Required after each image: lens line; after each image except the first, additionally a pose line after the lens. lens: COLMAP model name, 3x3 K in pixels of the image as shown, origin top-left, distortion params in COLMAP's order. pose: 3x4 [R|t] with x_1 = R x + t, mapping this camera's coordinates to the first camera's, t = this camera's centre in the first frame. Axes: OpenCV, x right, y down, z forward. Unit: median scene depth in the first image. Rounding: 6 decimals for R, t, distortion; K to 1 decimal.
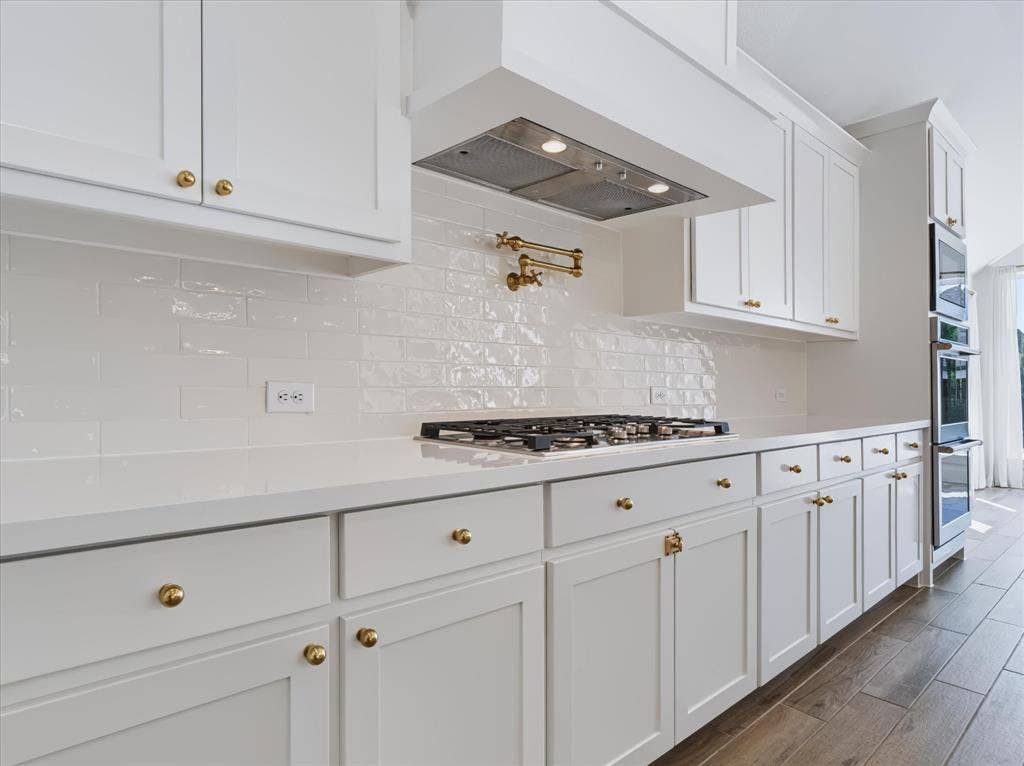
lens RADIAL K [[601.1, 0, 512.0], [0, 601.1, 383.0], [0, 0, 1]] dist [-0.006464, -0.000711]
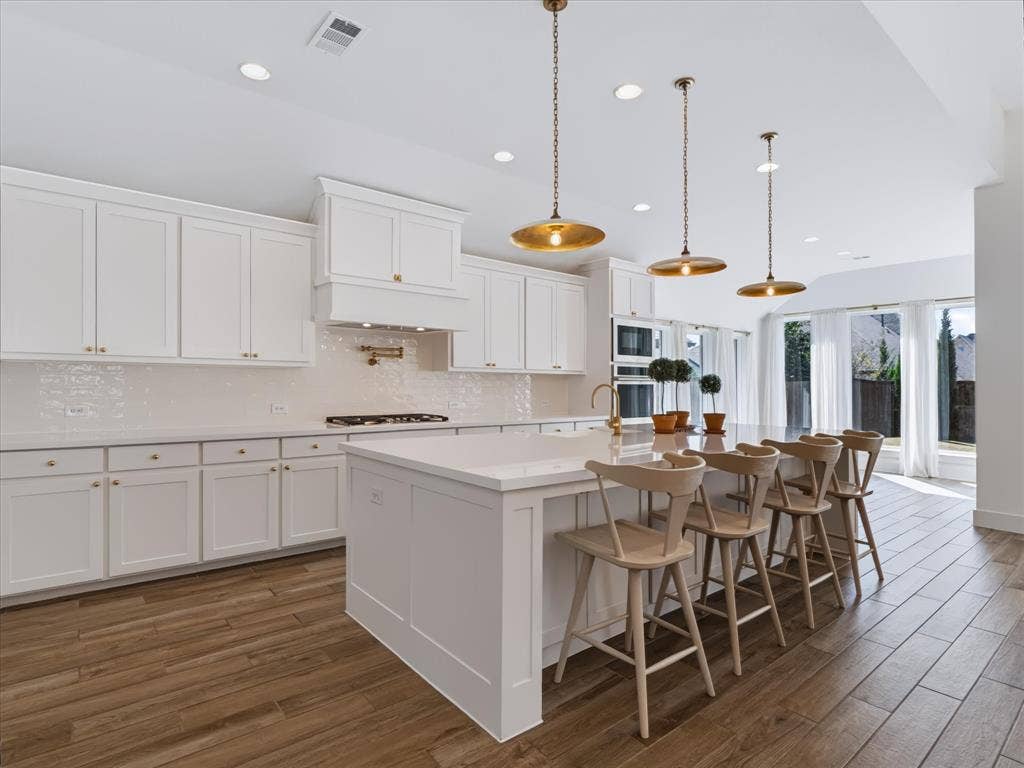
lens RADIAL K [[535.2, 0, 501.2], [0, 535.2, 367.0], [0, 0, 1]] dist [0.016128, -0.000124]
pose [[0.997755, -0.007277, -0.066580, 0.735646], [0.005209, 0.999500, -0.031180, -0.075987], [0.066773, 0.030763, 0.997294, -1.299726]]
